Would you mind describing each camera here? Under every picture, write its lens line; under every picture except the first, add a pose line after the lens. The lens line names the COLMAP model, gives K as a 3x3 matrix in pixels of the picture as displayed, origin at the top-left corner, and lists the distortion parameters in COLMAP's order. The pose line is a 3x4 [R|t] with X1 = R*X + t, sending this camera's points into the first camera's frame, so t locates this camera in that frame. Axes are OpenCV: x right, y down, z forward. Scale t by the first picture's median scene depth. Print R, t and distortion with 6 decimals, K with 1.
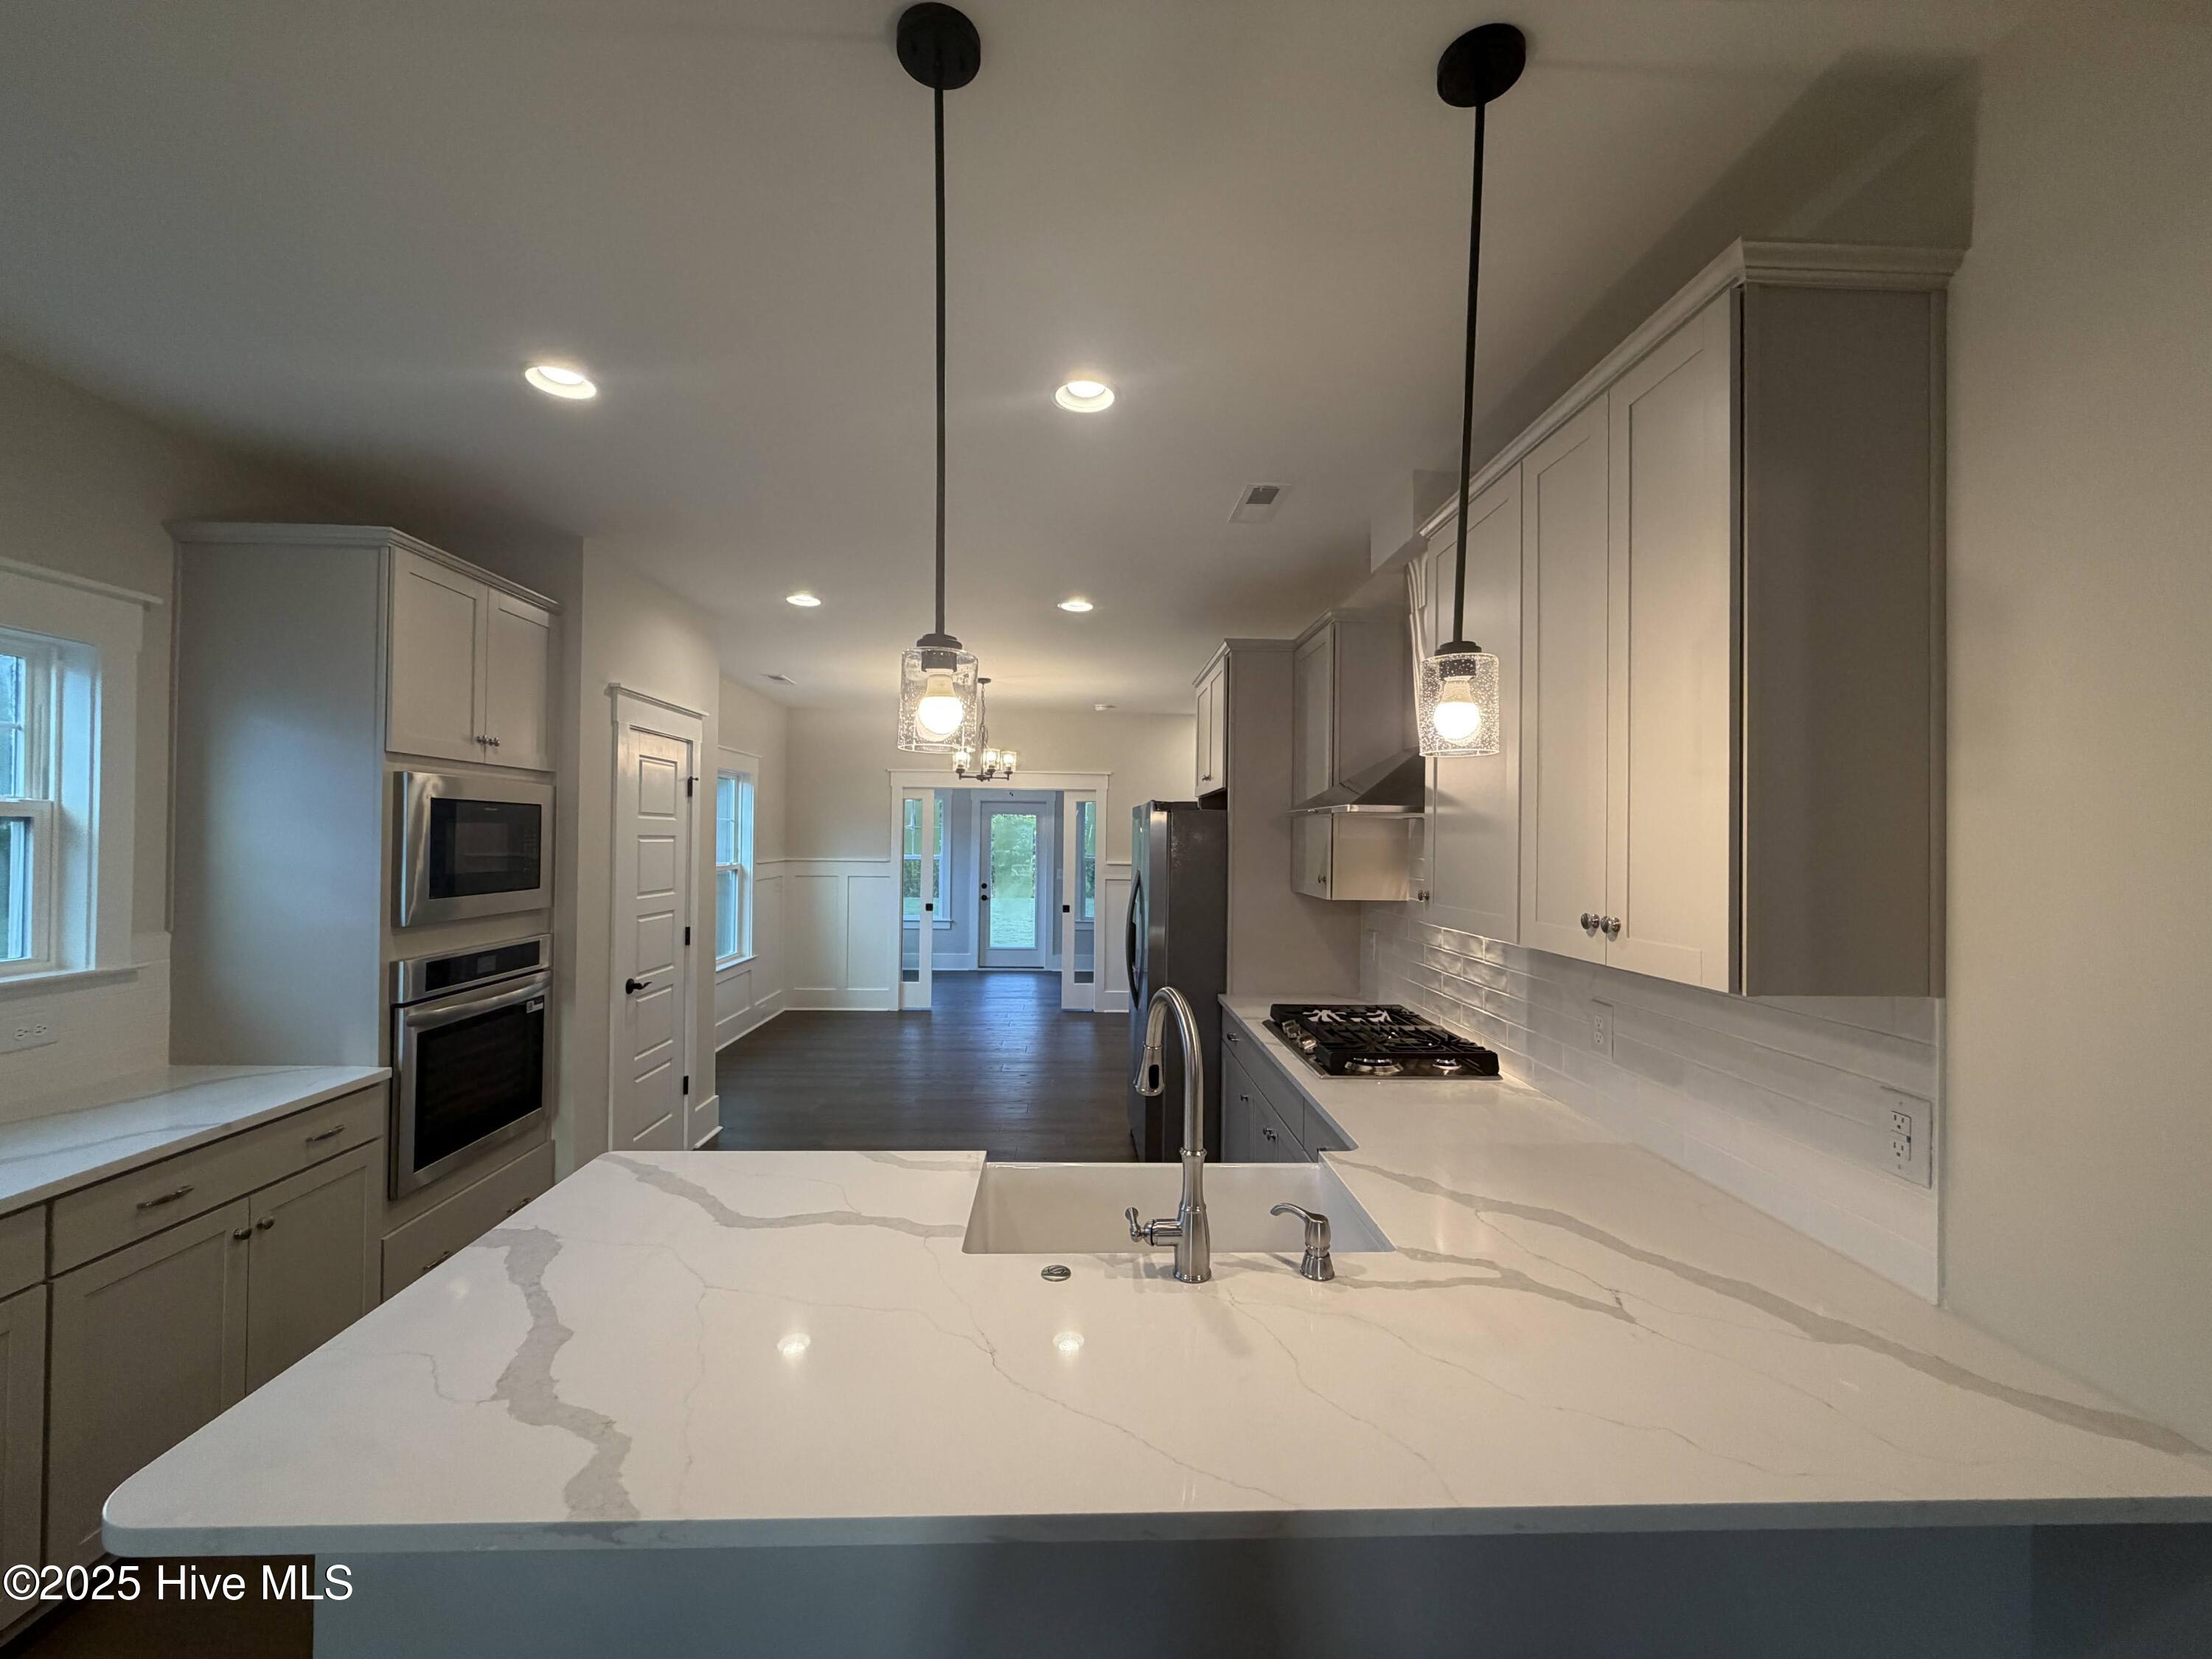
lens RADIAL K [[891.3, 0, 1106.9], [0, 891.3, 829.1], [0, 0, 1]] dist [0.003997, 0.000044]
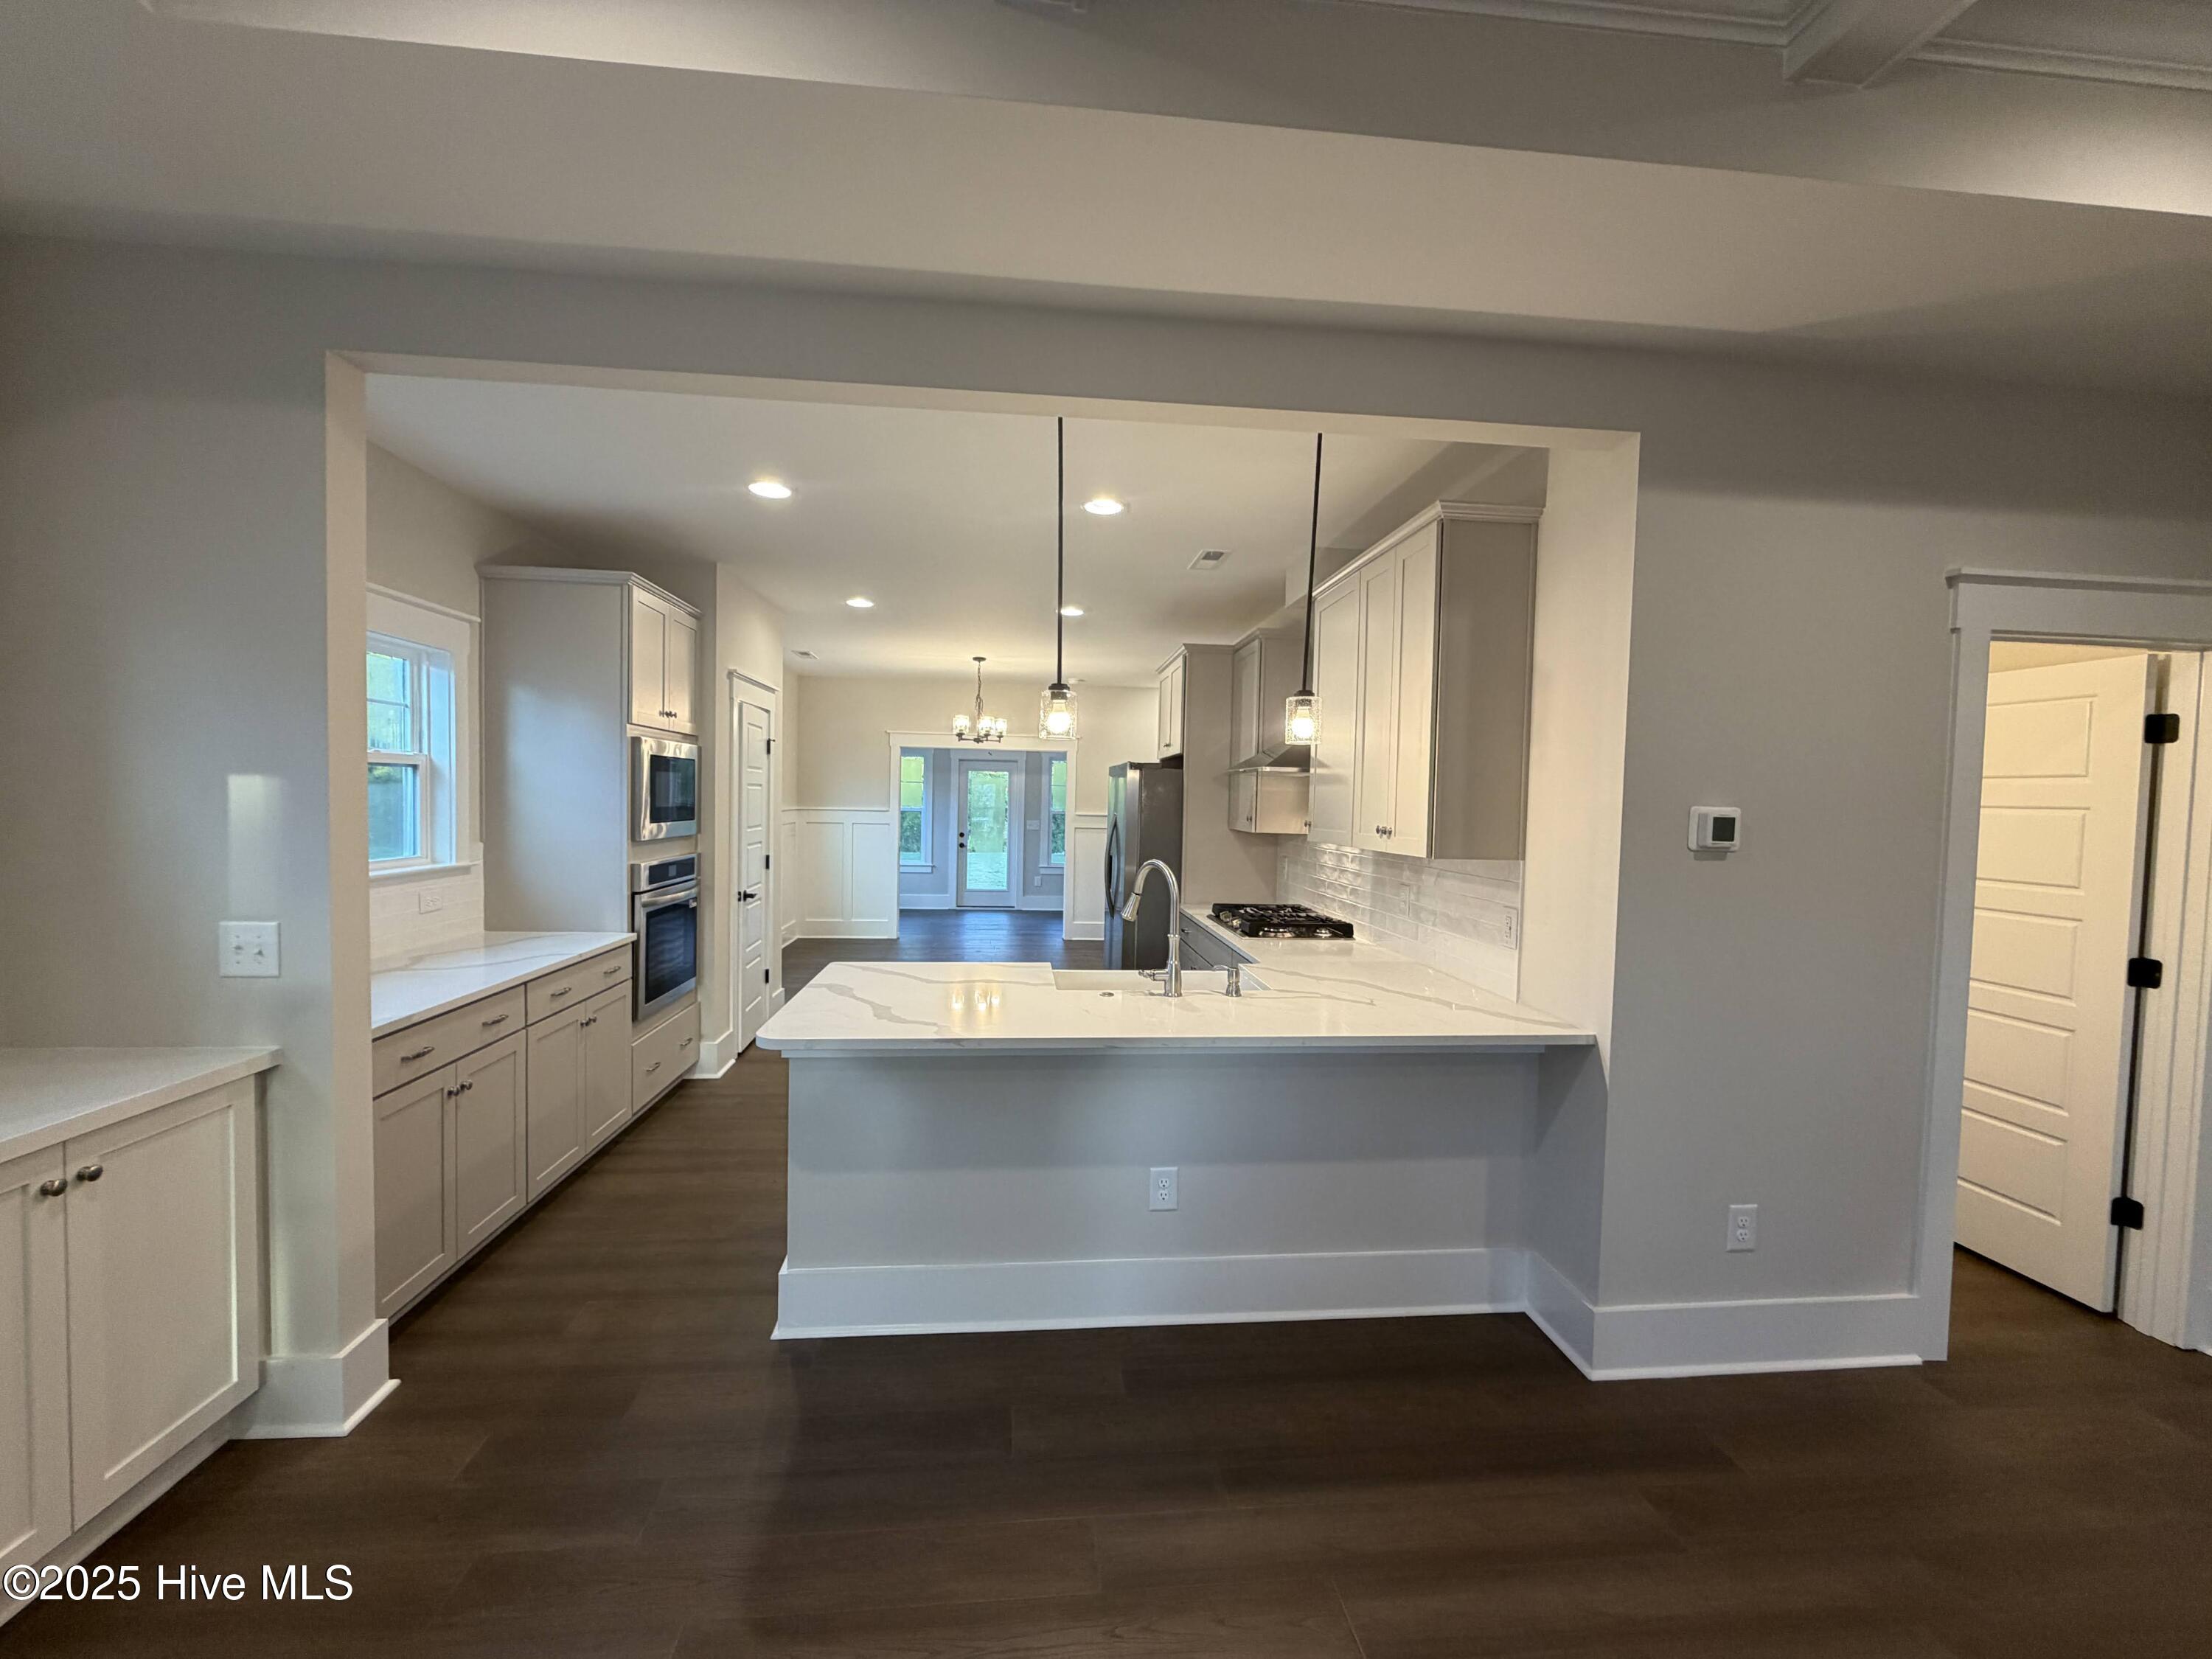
lens RADIAL K [[891.3, 0, 1107.4], [0, 891.3, 826.6], [0, 0, 1]] dist [0.003997, 0.000044]
pose [[0.998050, 0.007874, 0.061922, -0.084531], [-0.010564, 0.999009, 0.043232, 0.010967], [-0.061521, -0.043802, 0.997144, -0.465587]]
